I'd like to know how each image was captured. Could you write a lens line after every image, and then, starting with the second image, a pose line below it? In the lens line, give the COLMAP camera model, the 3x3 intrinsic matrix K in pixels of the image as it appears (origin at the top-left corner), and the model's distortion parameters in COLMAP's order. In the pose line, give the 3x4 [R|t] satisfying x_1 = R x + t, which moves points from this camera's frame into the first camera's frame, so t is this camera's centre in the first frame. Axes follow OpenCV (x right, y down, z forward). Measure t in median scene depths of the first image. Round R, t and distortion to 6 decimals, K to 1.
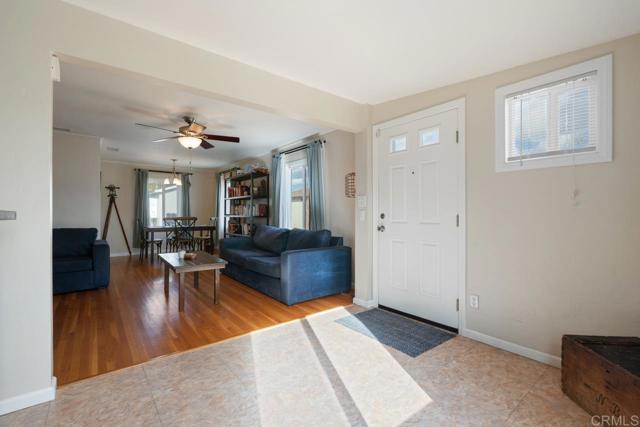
lens RADIAL K [[283.0, 0, 320.5], [0, 283.0, 217.0], [0, 0, 1]] dist [-0.003595, -0.000460]
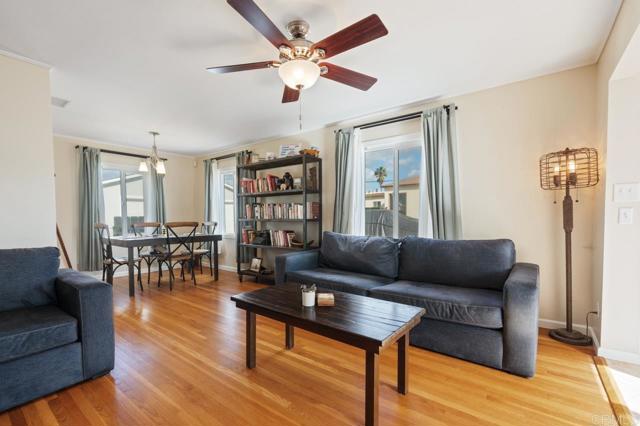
lens RADIAL K [[287.8, 0, 320.2], [0, 287.8, 227.7], [0, 0, 1]] dist [-0.000793, 0.000010]
pose [[0.969666, -0.017724, 0.243790, -0.356318], [0.010123, 0.999424, 0.032397, -0.005498], [-0.244224, -0.028946, 0.969287, 0.303073]]
